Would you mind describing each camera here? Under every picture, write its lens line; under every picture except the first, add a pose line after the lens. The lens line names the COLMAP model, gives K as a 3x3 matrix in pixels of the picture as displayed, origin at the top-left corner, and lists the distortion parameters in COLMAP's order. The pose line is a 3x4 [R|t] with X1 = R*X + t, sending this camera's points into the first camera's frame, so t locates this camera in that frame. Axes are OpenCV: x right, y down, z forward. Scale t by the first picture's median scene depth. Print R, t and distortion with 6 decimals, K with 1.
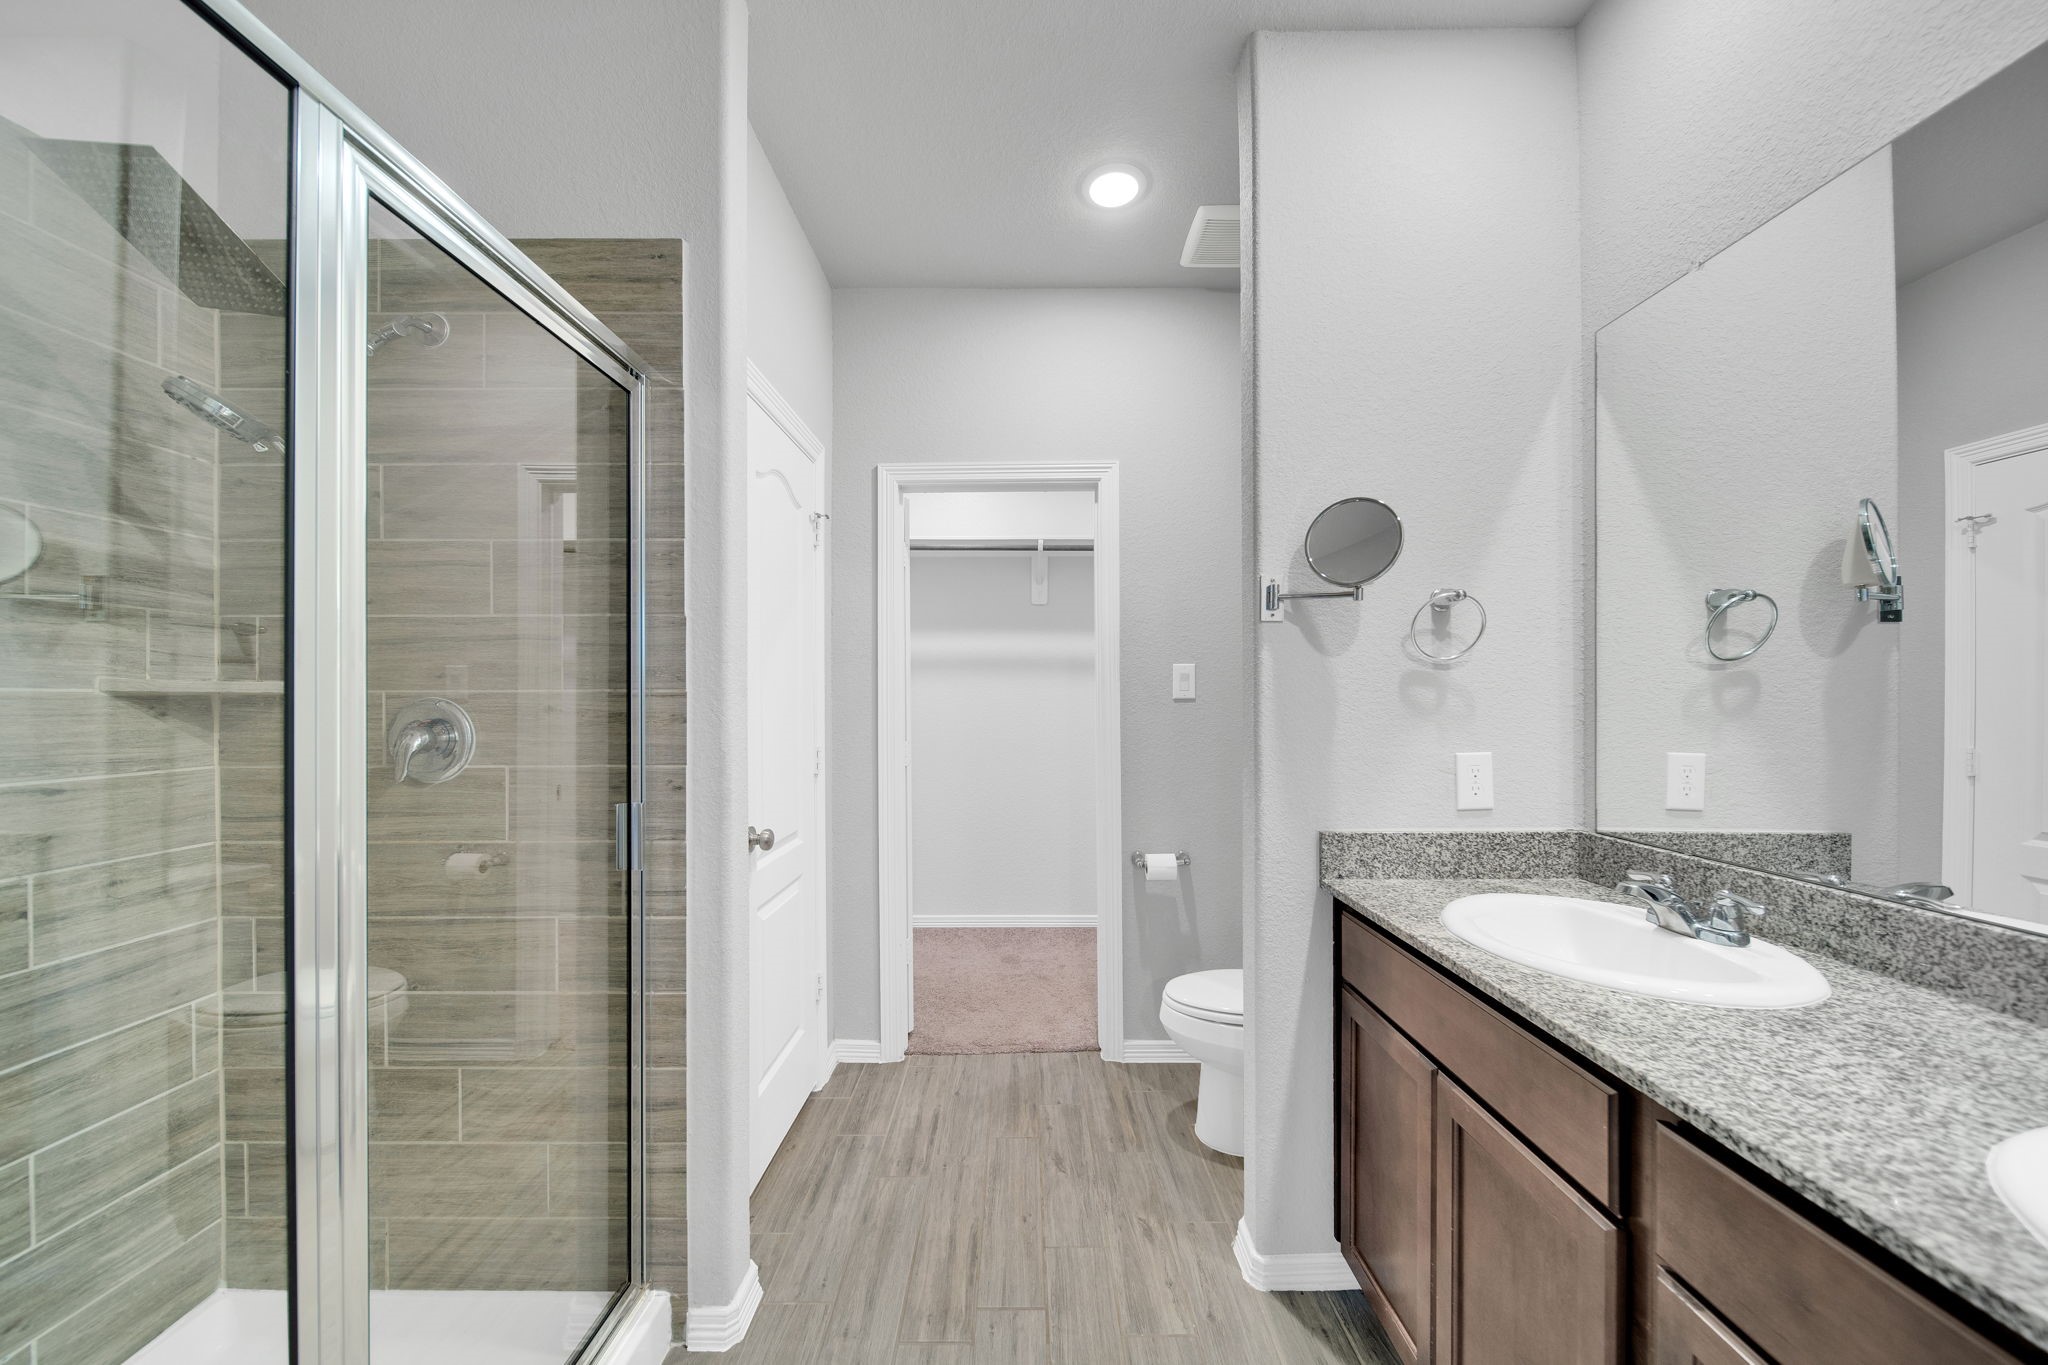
lens RADIAL K [[730.1, 0, 1025.6], [0, 730.1, 673.6], [0, 0, 1]] dist [-0.002342, -0.000416]
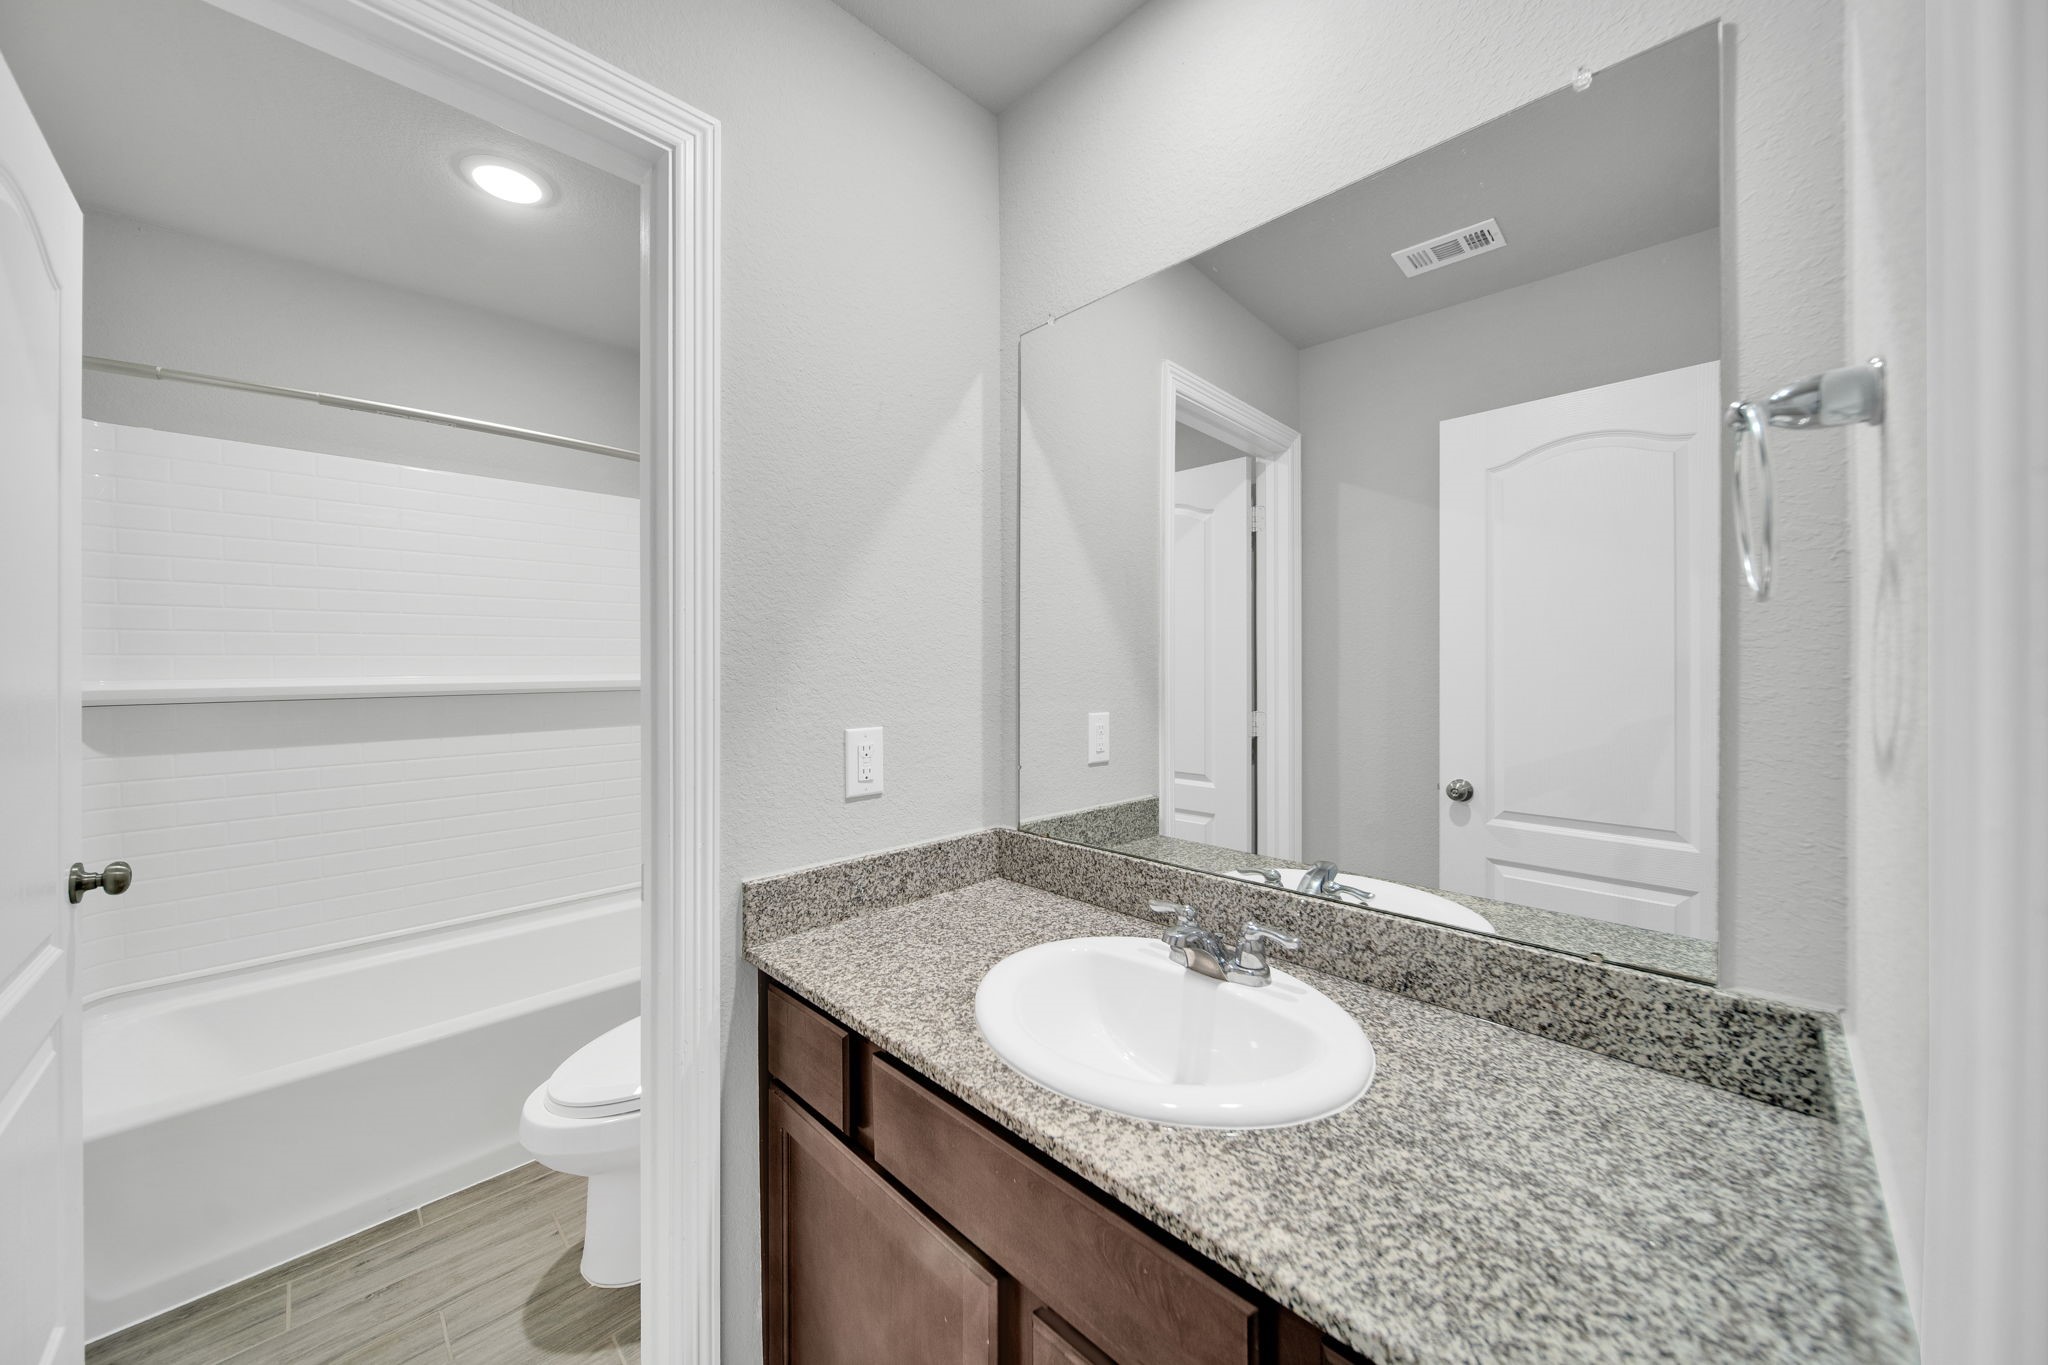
lens RADIAL K [[730.1, 0, 1025.6], [0, 730.1, 673.6], [0, 0, 1]] dist [-0.002342, -0.000416]
pose [[0.714743, -0.001574, 0.699386, 0.099200], [0.010466, 0.999910, -0.008446, 0.013809], [-0.699309, 0.013357, 0.714695, 0.275704]]
